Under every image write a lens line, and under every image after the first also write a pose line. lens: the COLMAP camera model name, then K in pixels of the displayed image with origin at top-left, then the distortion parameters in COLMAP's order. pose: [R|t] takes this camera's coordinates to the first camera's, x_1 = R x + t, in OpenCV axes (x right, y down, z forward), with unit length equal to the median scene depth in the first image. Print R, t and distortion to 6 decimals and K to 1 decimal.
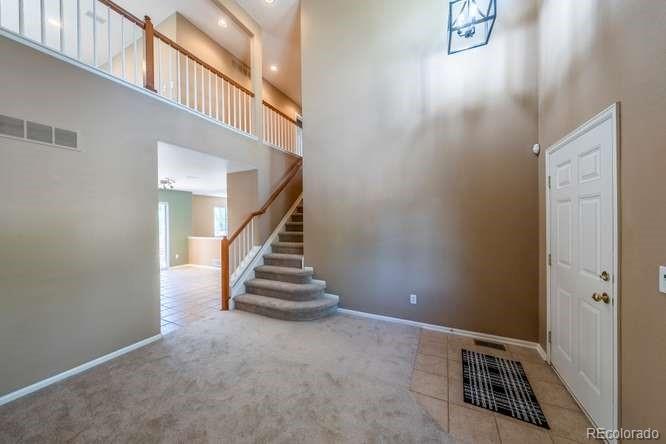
lens RADIAL K [[228.6, 0, 338.4], [0, 228.6, 221.9], [0, 0, 1]] dist [0.000800, 0.000026]
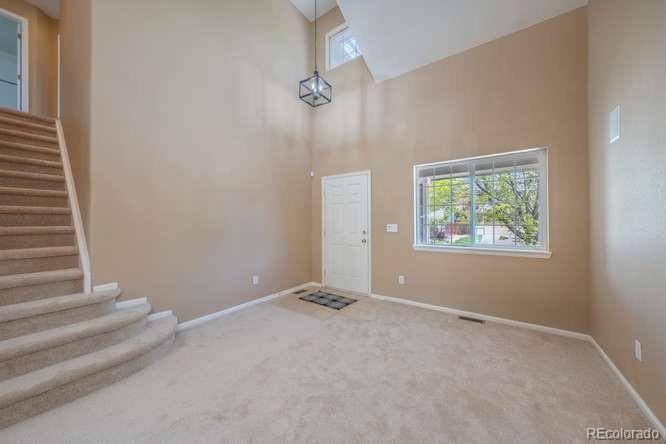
lens RADIAL K [[234.6, 0, 331.1], [0, 234.6, 223.4], [0, 0, 1]] dist [0.000178, -0.000057]
pose [[0.165889, 0.004778, 0.986133, -0.845139], [0.005641, 0.999967, -0.005794, 0.074076], [-0.986128, 0.006524, 0.165857, 0.487814]]
